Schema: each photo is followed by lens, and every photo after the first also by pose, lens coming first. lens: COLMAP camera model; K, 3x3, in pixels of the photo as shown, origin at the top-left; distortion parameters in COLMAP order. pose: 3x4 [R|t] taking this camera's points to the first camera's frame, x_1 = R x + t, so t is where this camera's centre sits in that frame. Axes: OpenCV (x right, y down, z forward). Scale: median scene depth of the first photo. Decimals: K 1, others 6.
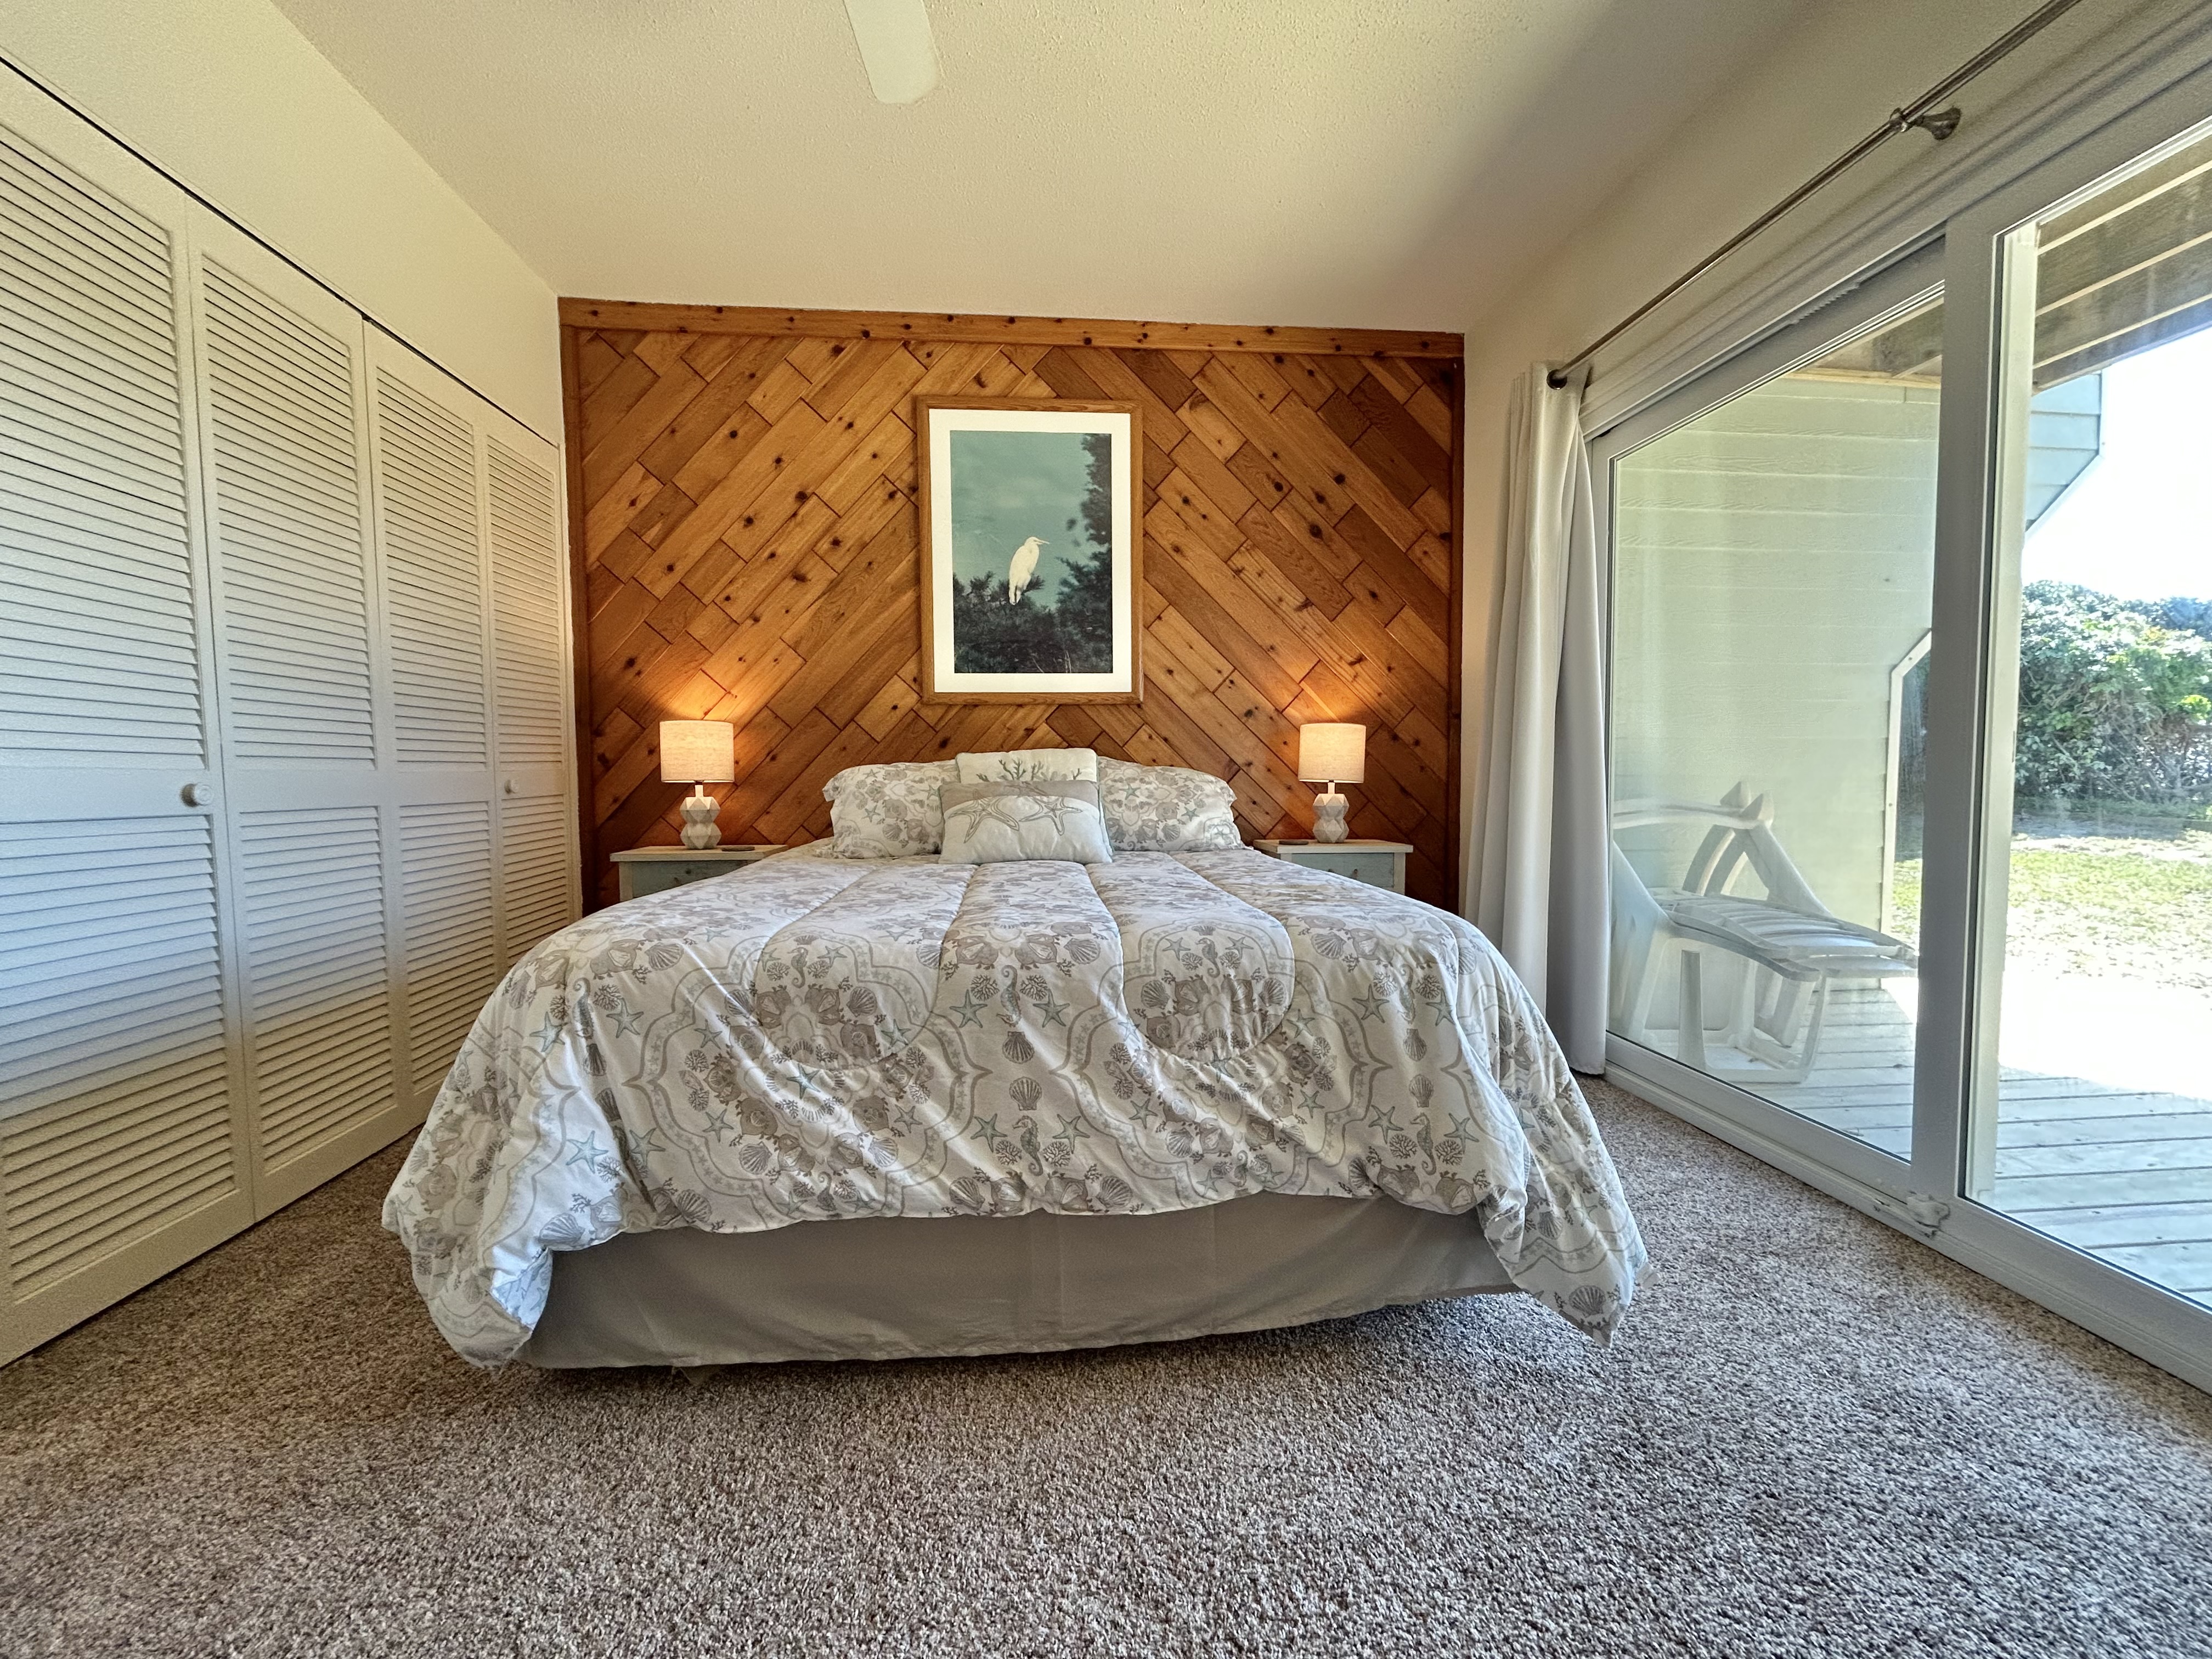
lens RADIAL K [[897.2, 0, 1098.0], [0, 897.2, 818.8], [0, 0, 1]] dist [-0.002254, 0.001243]
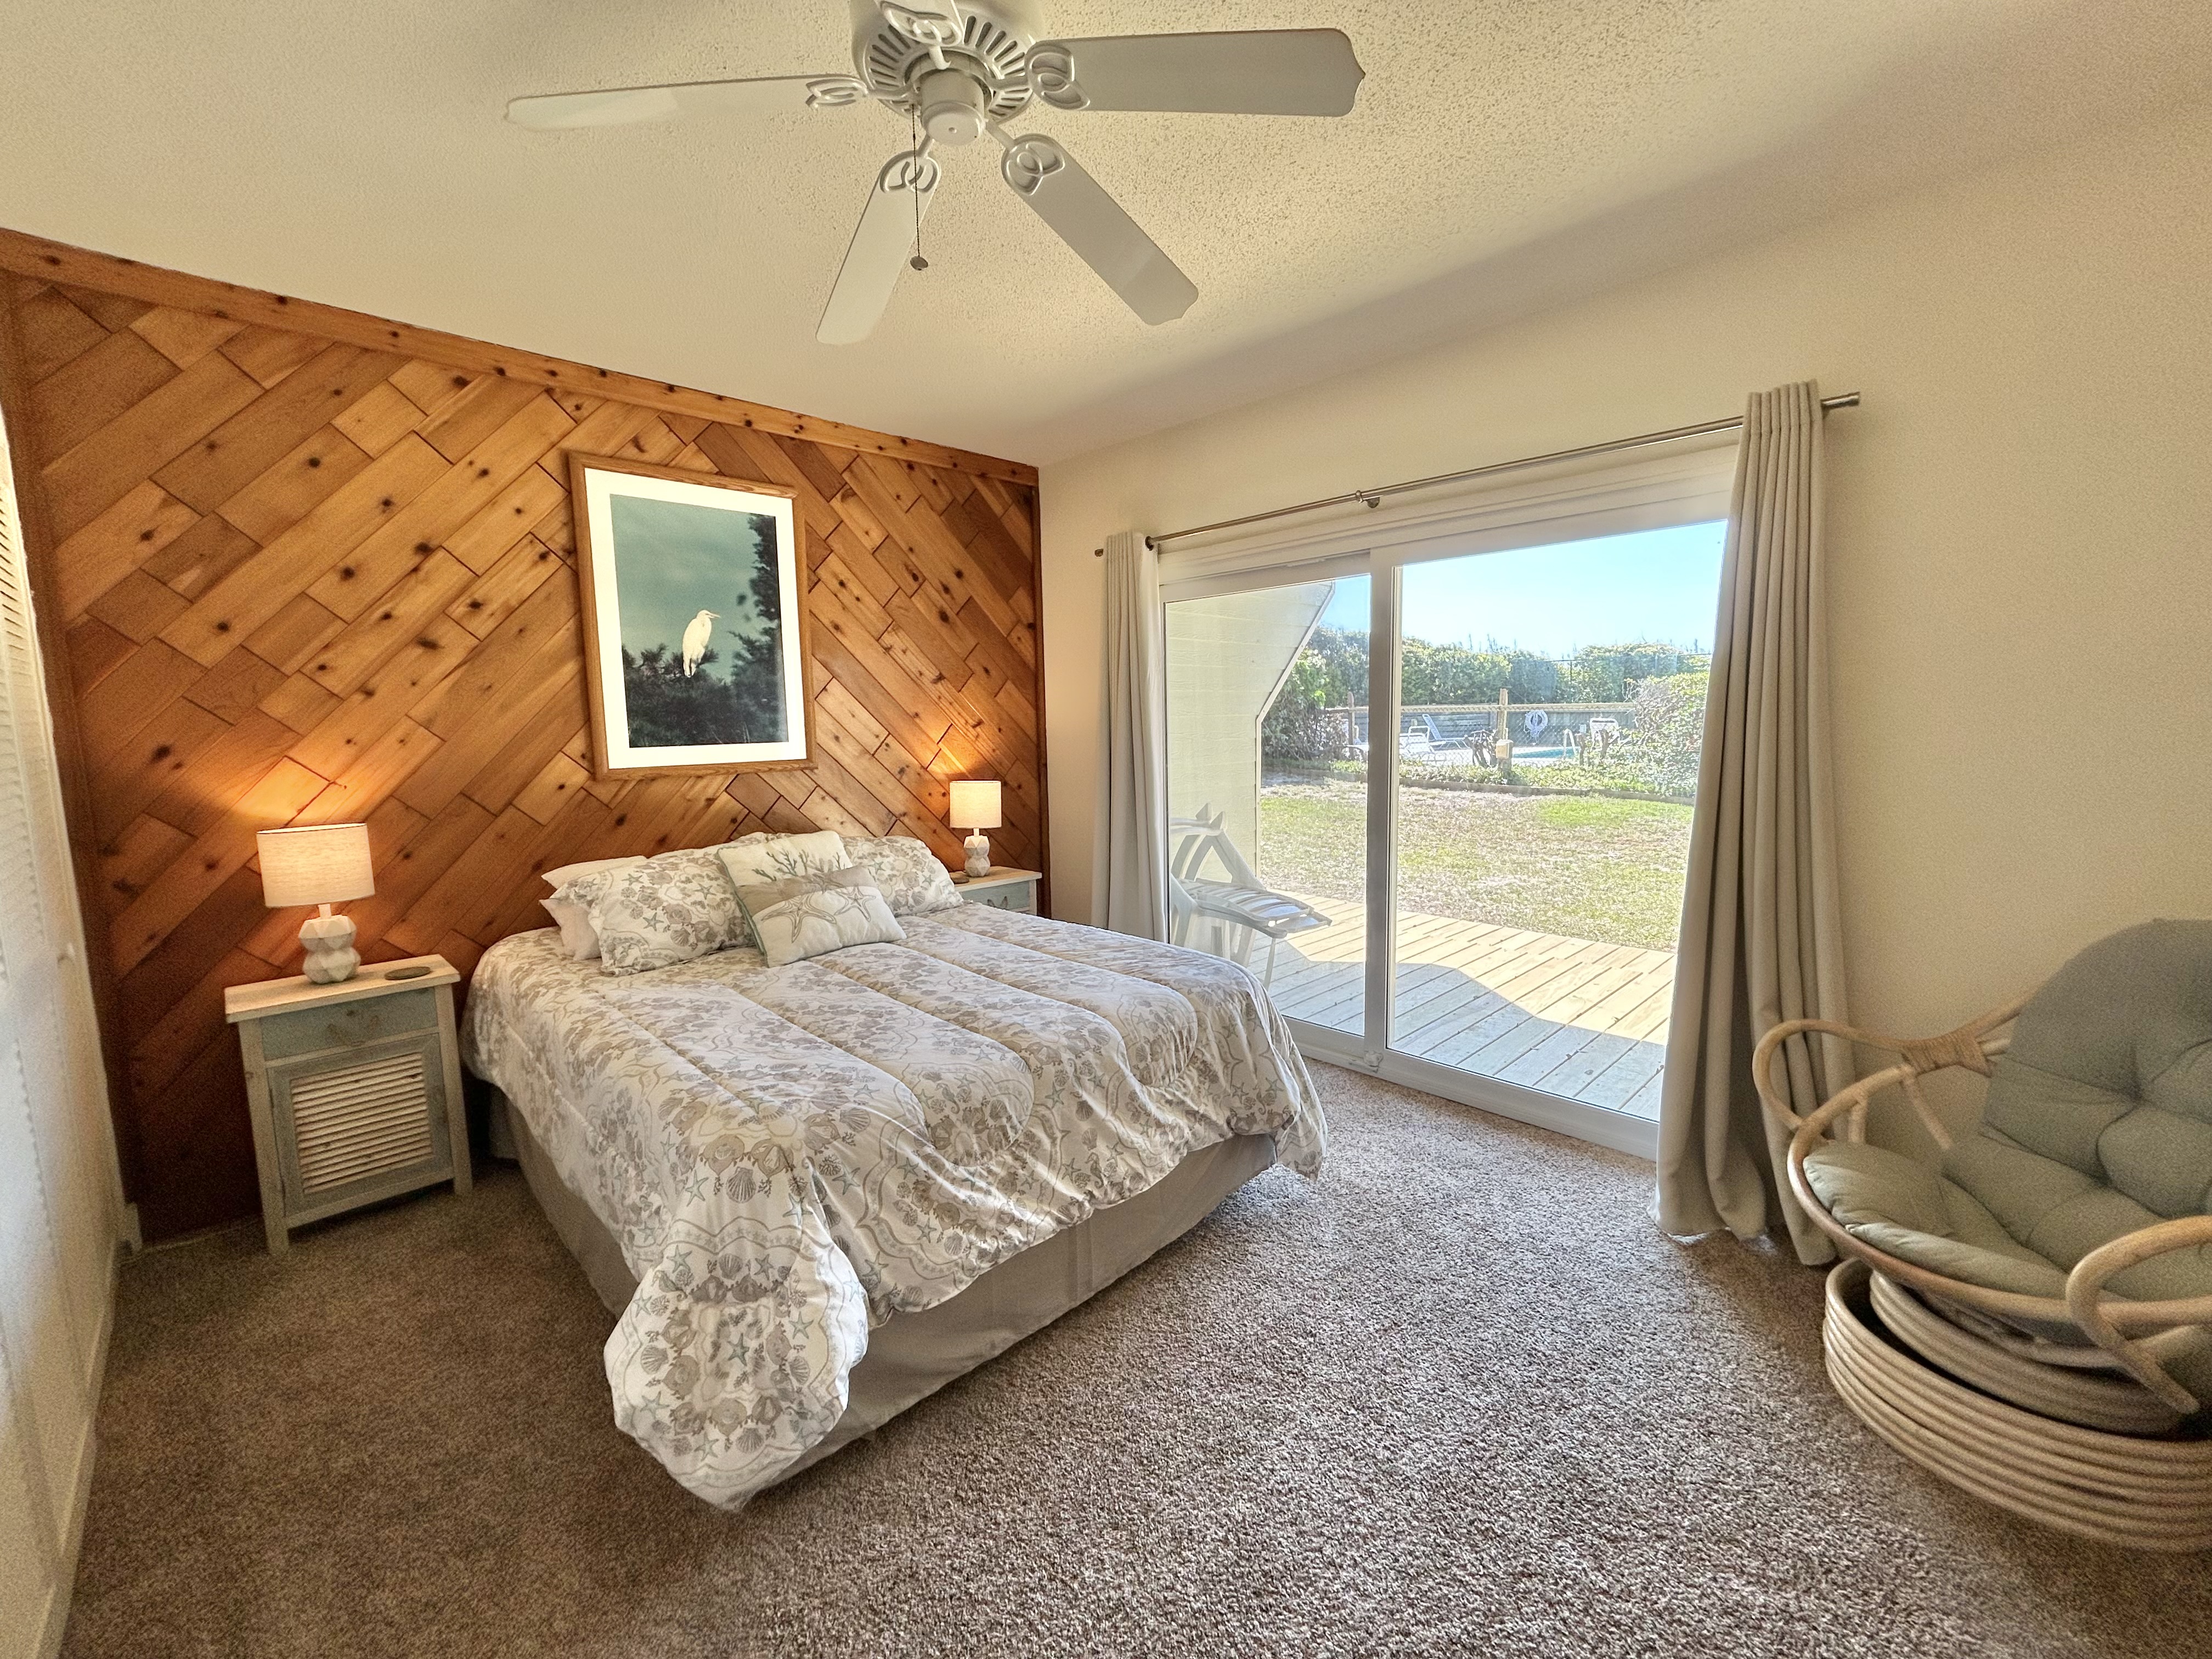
lens RADIAL K [[897.2, 0, 1098.2], [0, 897.2, 819.2], [0, 0, 1]] dist [-0.002254, 0.001243]
pose [[0.778432, -0.081684, 0.622392, -0.391015], [0.047463, 0.996318, 0.071397, -0.137214], [-0.625932, -0.026037, 0.779443, -0.072034]]
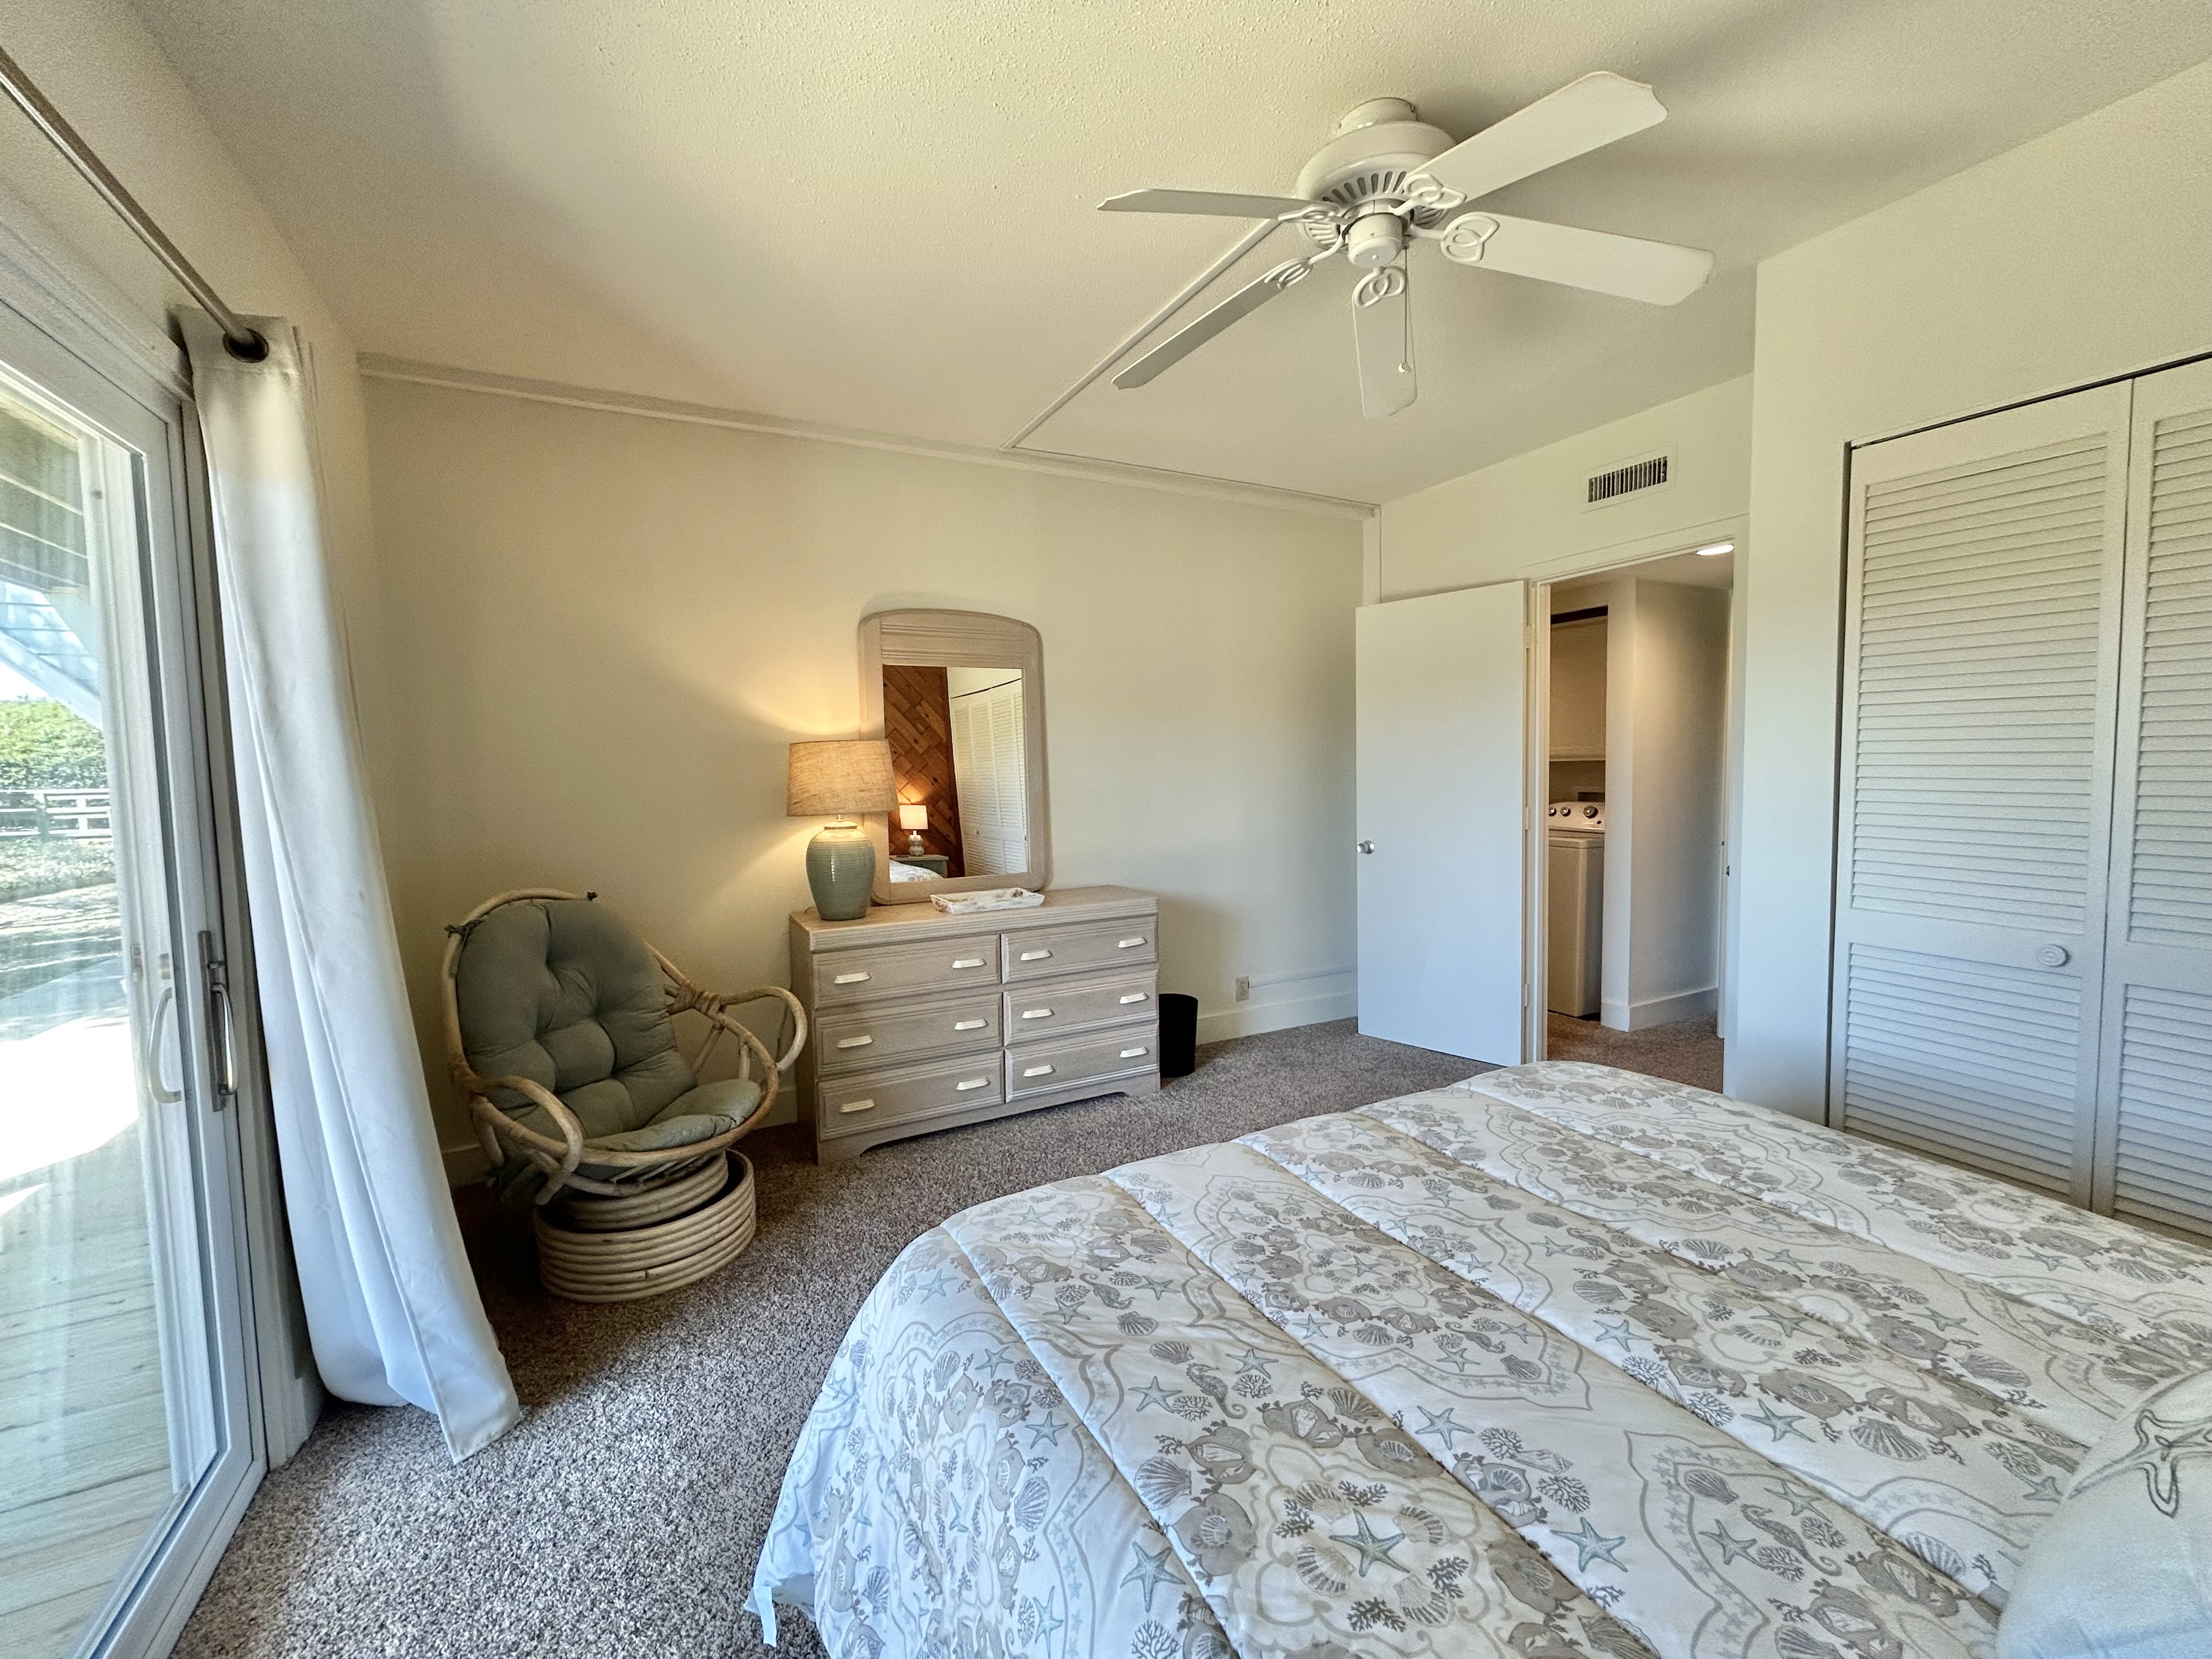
lens RADIAL K [[897.2, 0, 1106.4], [0, 897.2, 821.6], [0, 0, 1]] dist [-0.002254, 0.001243]
pose [[-0.922601, 0.047819, -0.382781, 0.256185], [0.004247, 0.993486, 0.113874, -0.172318], [0.385733, 0.103434, -0.916794, 0.833782]]
